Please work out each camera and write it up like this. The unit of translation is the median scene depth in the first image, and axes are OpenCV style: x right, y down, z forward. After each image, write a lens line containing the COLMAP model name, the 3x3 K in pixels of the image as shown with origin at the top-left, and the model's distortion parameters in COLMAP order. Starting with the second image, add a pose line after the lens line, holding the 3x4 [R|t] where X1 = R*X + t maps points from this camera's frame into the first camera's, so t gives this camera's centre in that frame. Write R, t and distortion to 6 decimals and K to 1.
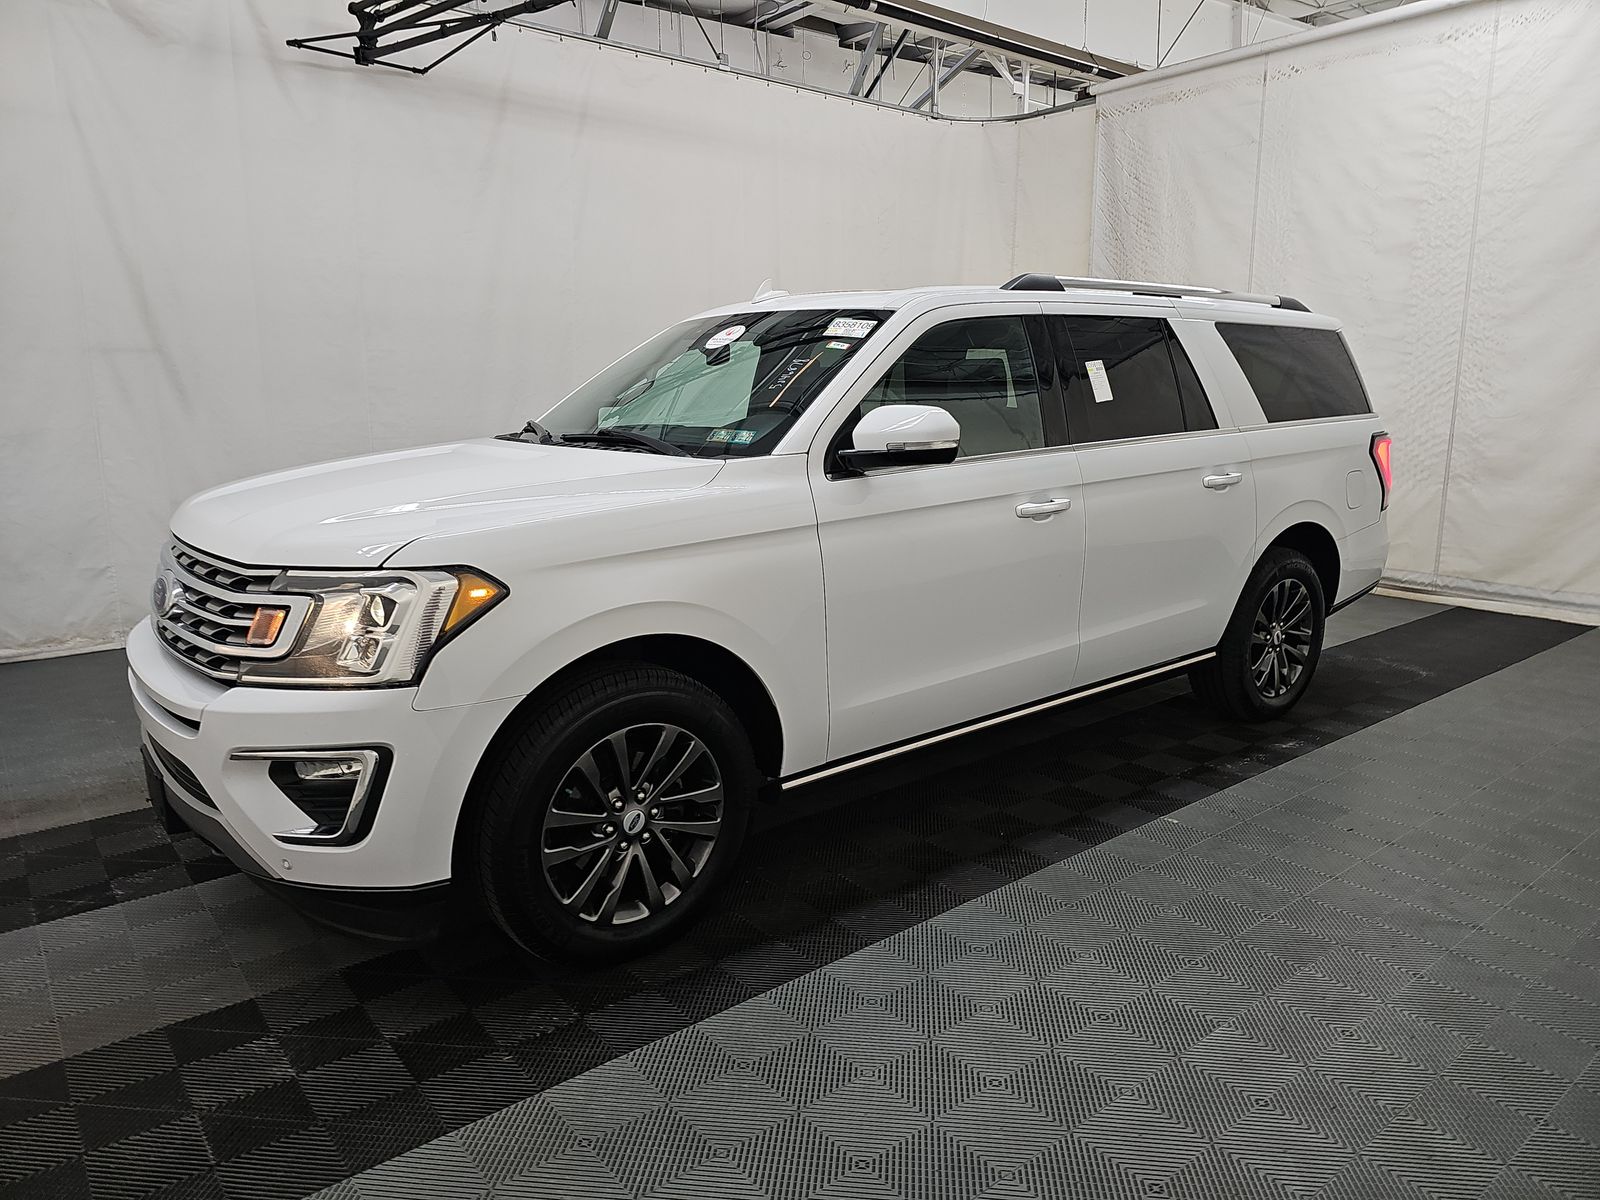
lens RADIAL K [[1050.7, 0, 804.1], [0, 1050.7, 597.1], [0, 0, 1]] dist [0.035709, -0.028502]
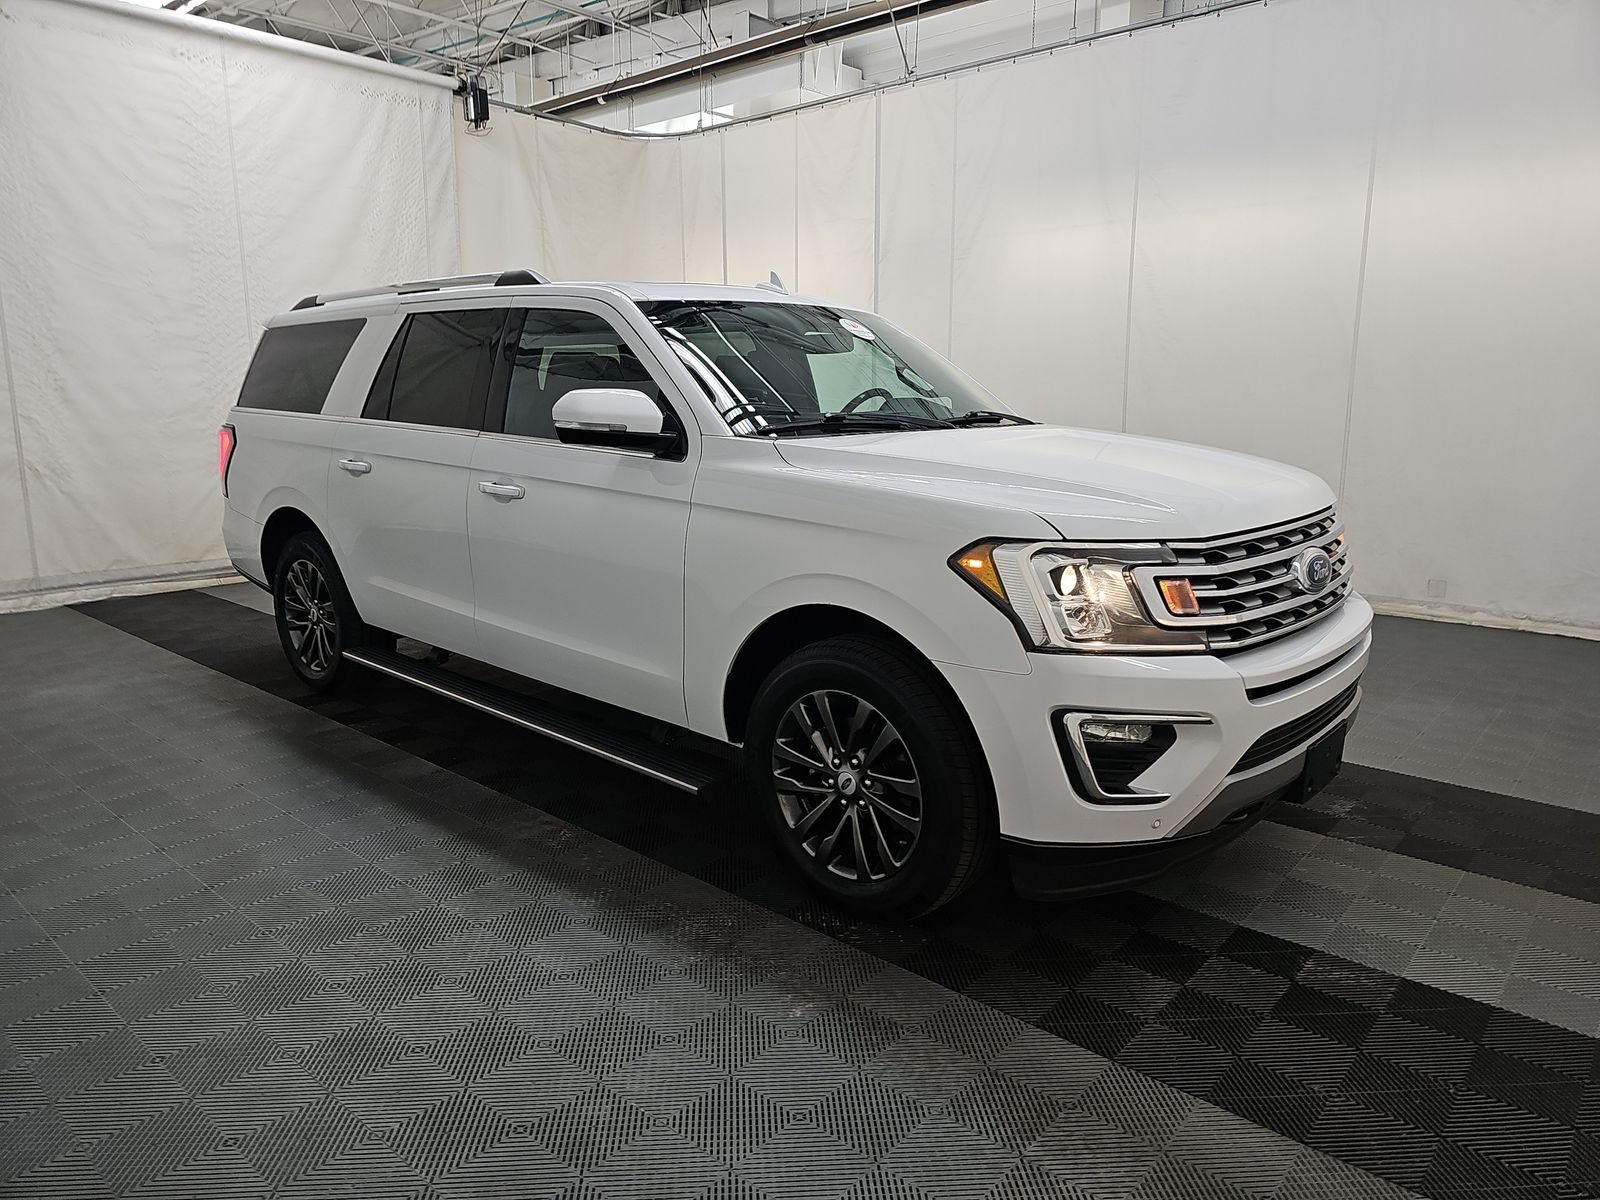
lens RADIAL K [[1050.7, 0, 808.8], [0, 1050.7, 603.0], [0, 0, 1]] dist [0.035709, -0.028502]
pose [[-0.157939, -0.193929, 0.968218, -0.610237], [0.196058, 0.954845, 0.223232, -0.115584], [-0.967789, 0.225084, -0.112786, 0.624612]]
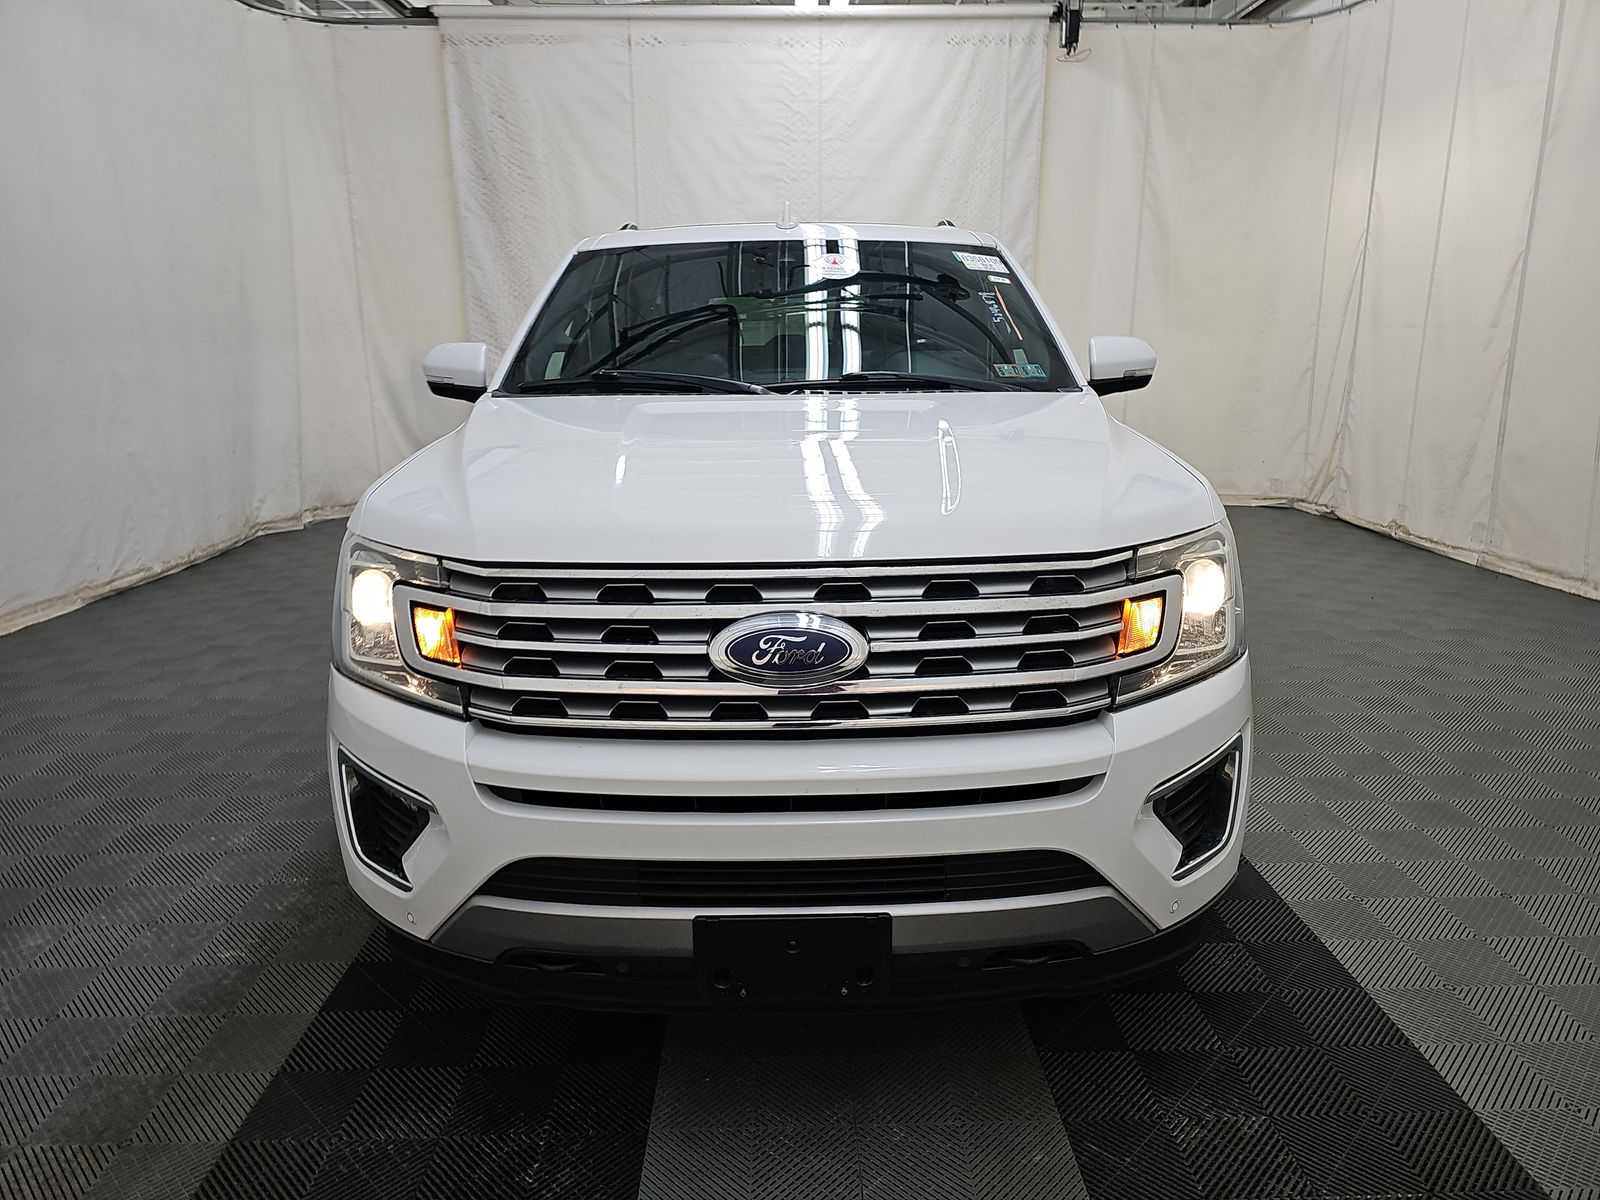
lens RADIAL K [[1050.7, 0, 788.6], [0, 1050.7, 606.4], [0, 0, 1]] dist [0.035709, -0.028502]
pose [[0.615444, -0.200518, 0.762248, -0.441420], [0.163513, 0.978540, 0.125394, -0.043728], [-0.771033, 0.047465, 0.635023, 0.249293]]
